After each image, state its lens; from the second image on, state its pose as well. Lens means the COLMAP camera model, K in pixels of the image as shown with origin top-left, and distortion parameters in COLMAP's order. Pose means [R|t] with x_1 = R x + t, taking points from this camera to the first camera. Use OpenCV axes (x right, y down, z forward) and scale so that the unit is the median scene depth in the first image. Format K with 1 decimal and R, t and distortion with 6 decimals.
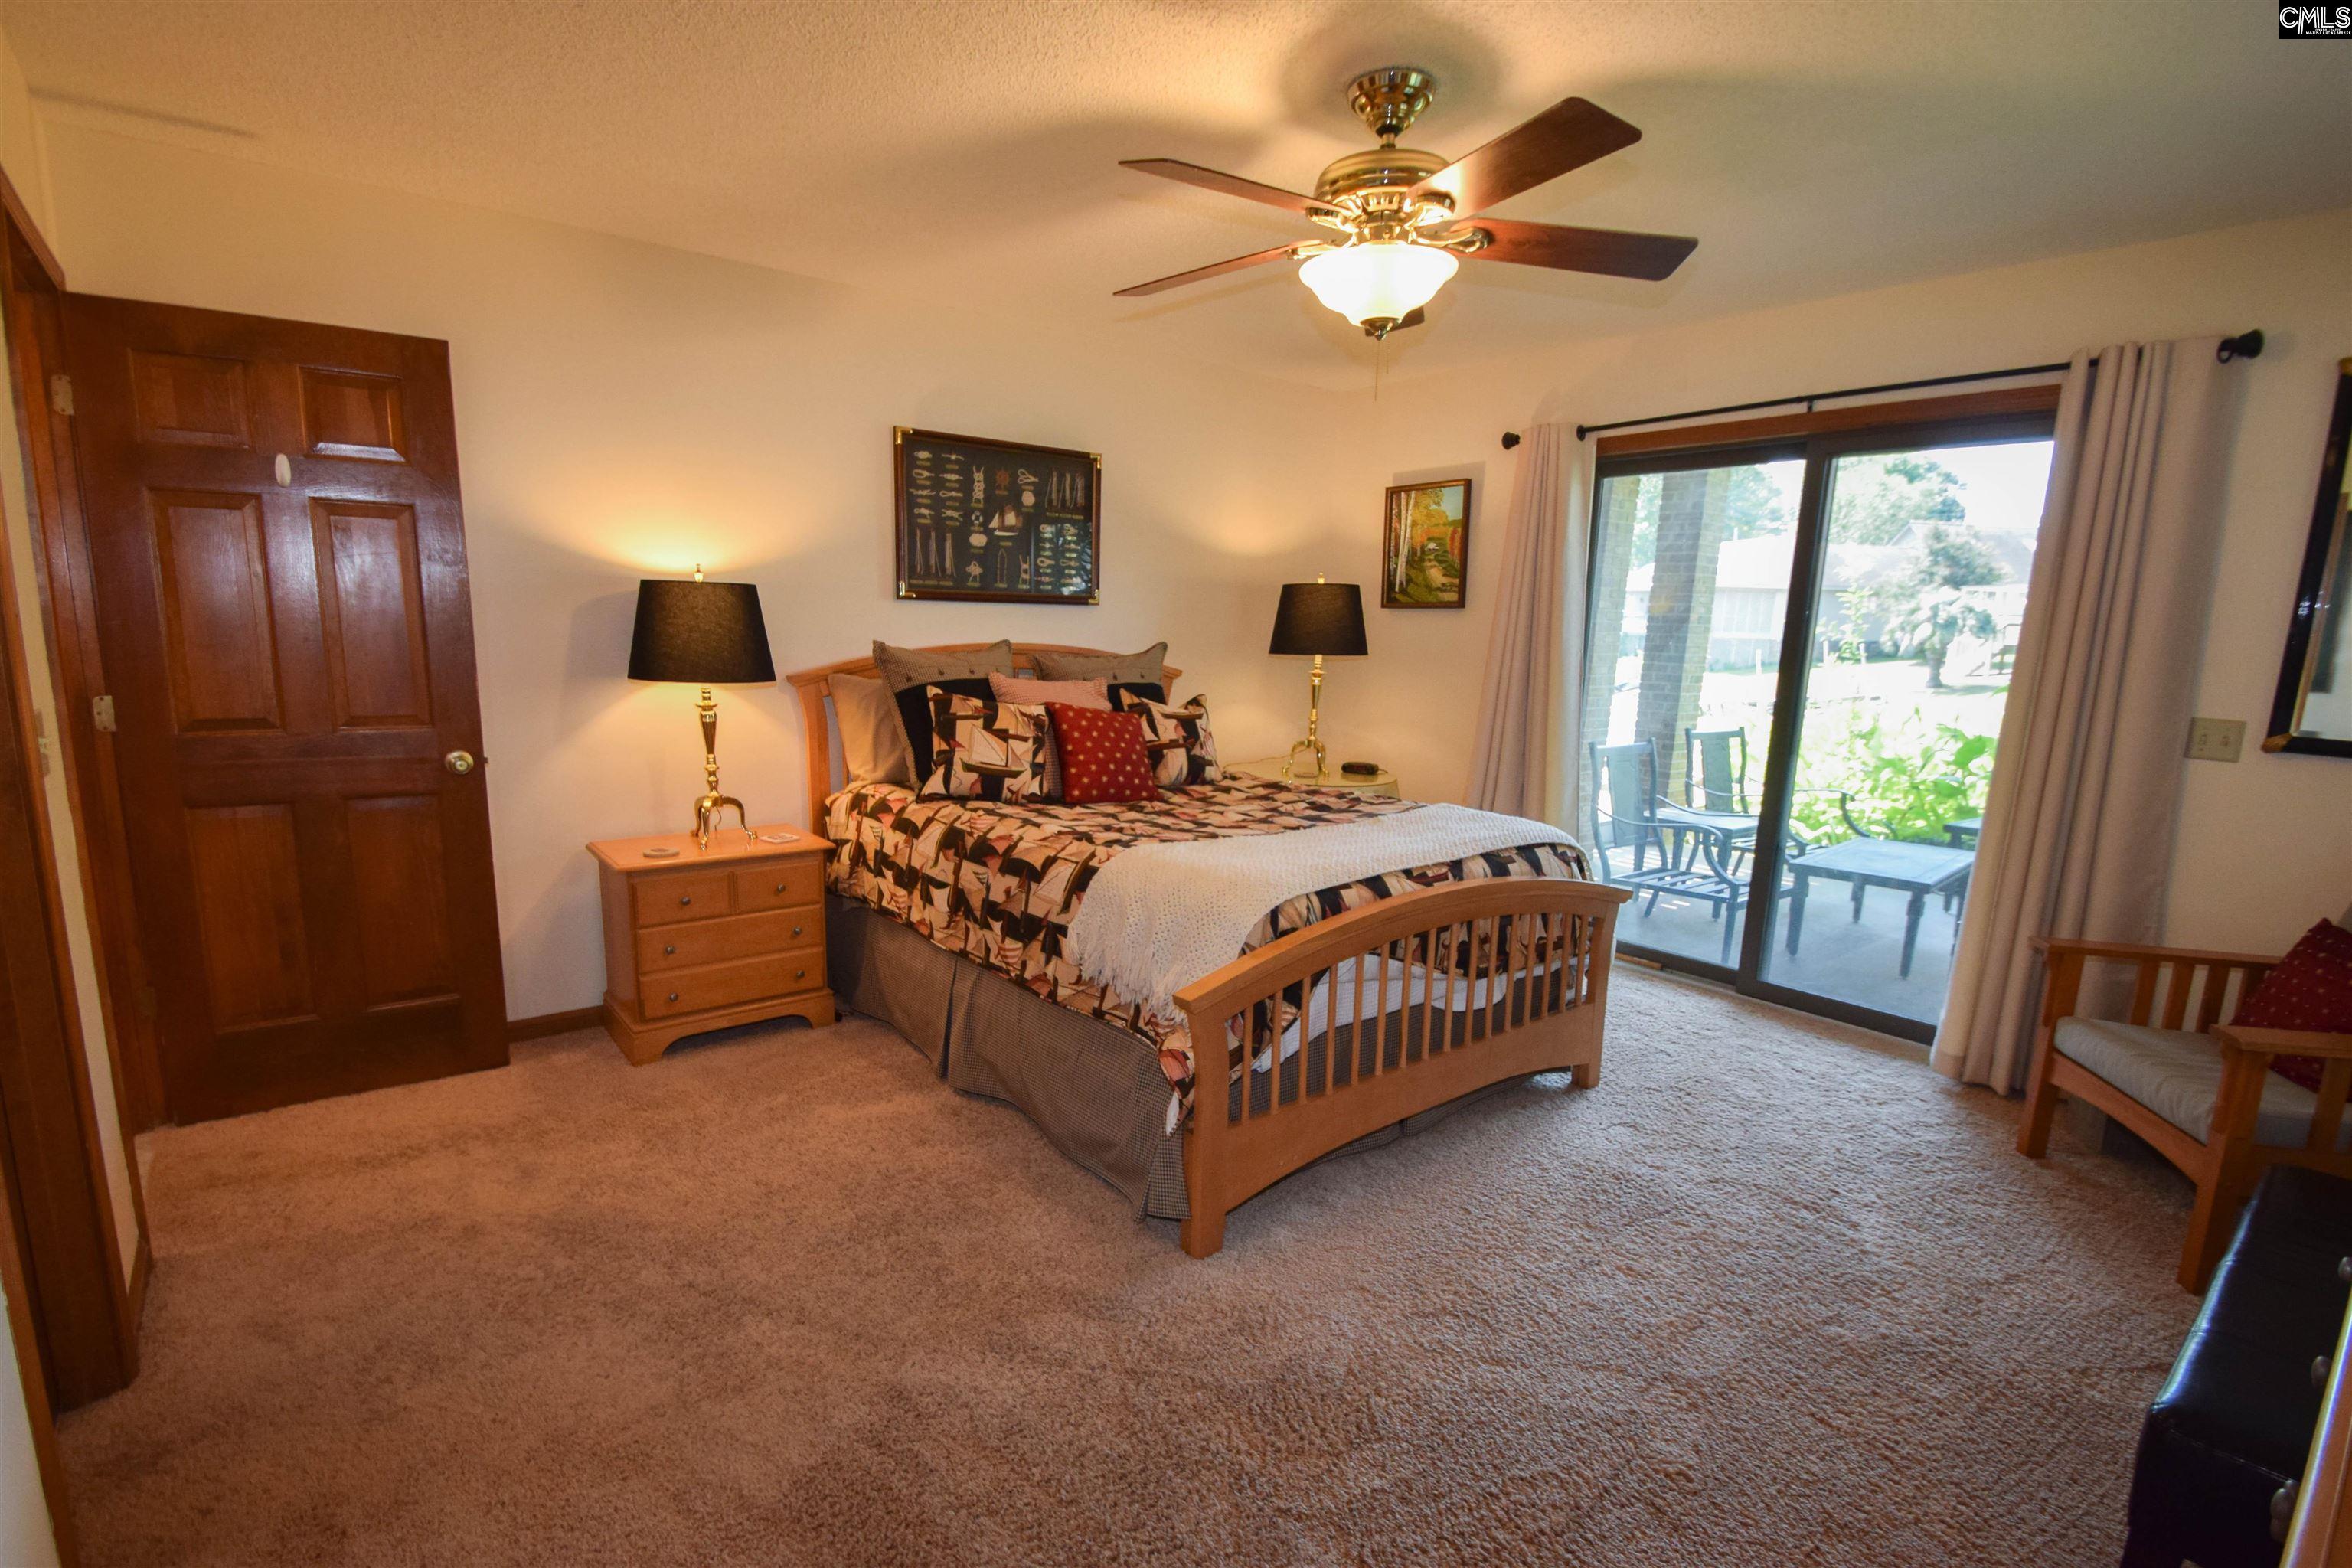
lens RADIAL K [[1044.6, 0, 1159.6], [0, 1044.6, 804.2], [0, 0, 1]] dist [0.000085, -0.007356]
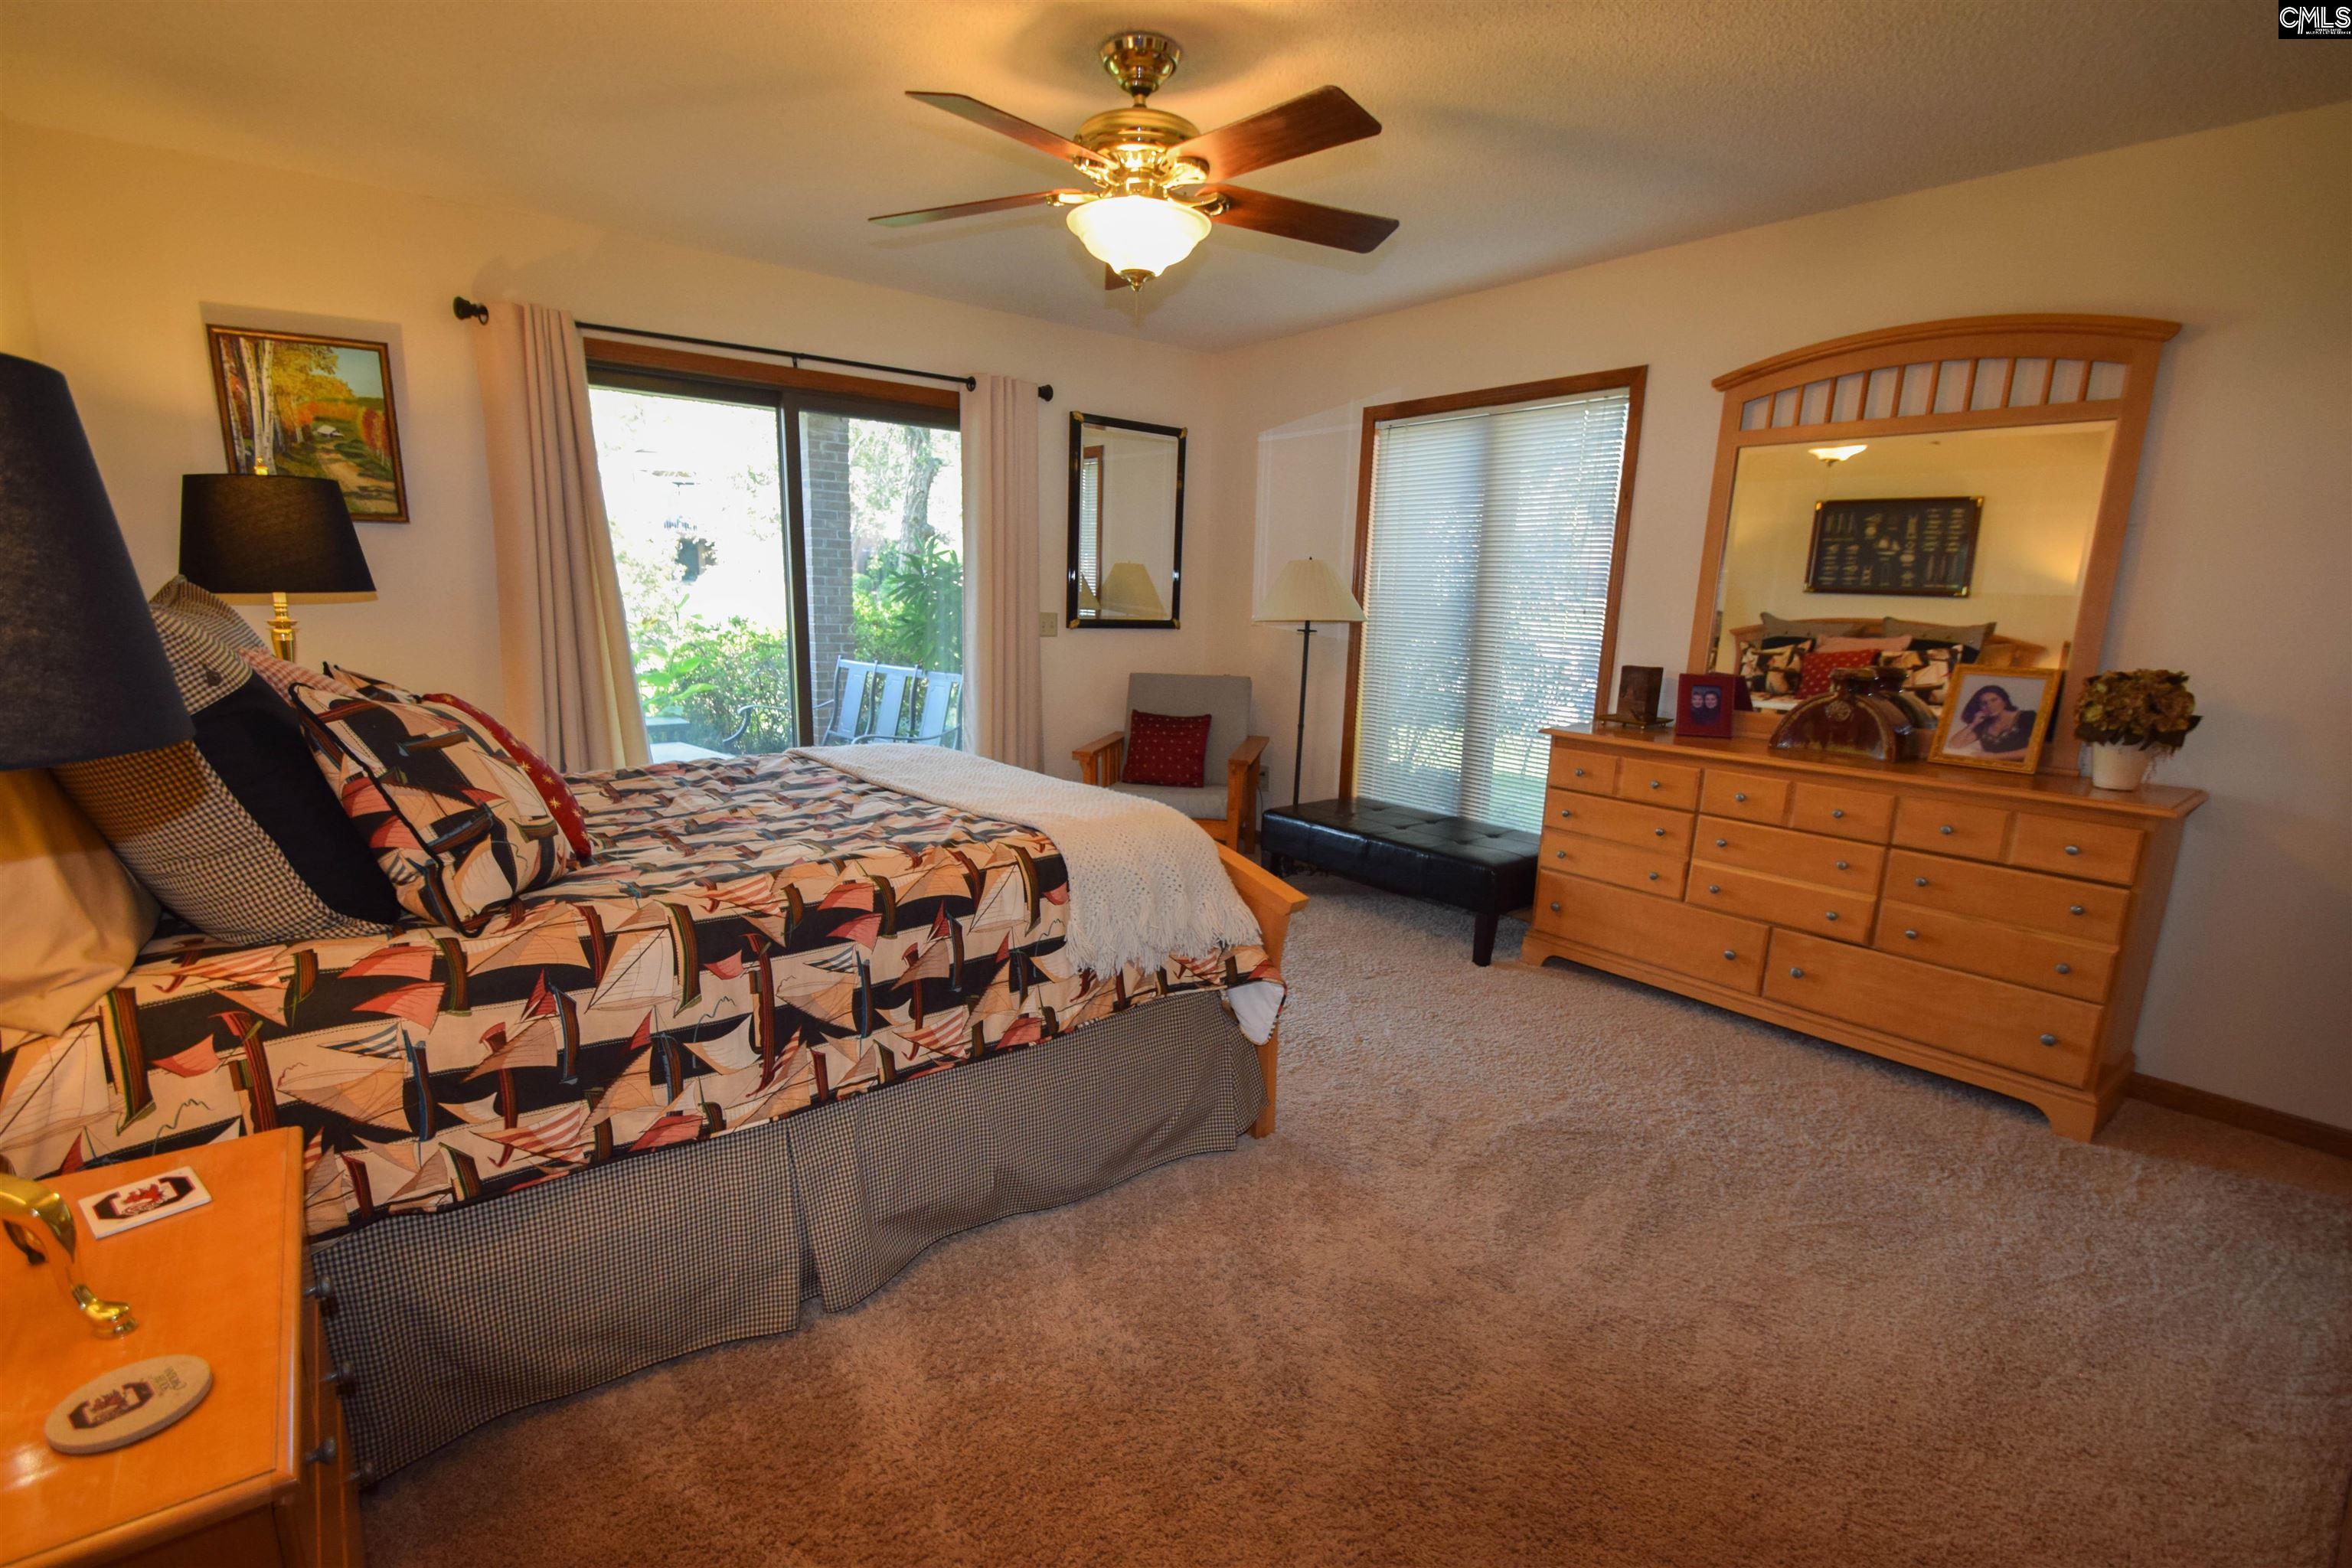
lens RADIAL K [[1044.6, 0, 1157.9], [0, 1044.6, 780.1], [0, 0, 1]] dist [0.000085, -0.007356]
pose [[0.036938, -0.204214, 0.978229, -0.681726], [0.150169, 0.968916, 0.196600, -0.117134], [-0.987970, 0.139638, 0.066456, 0.687860]]
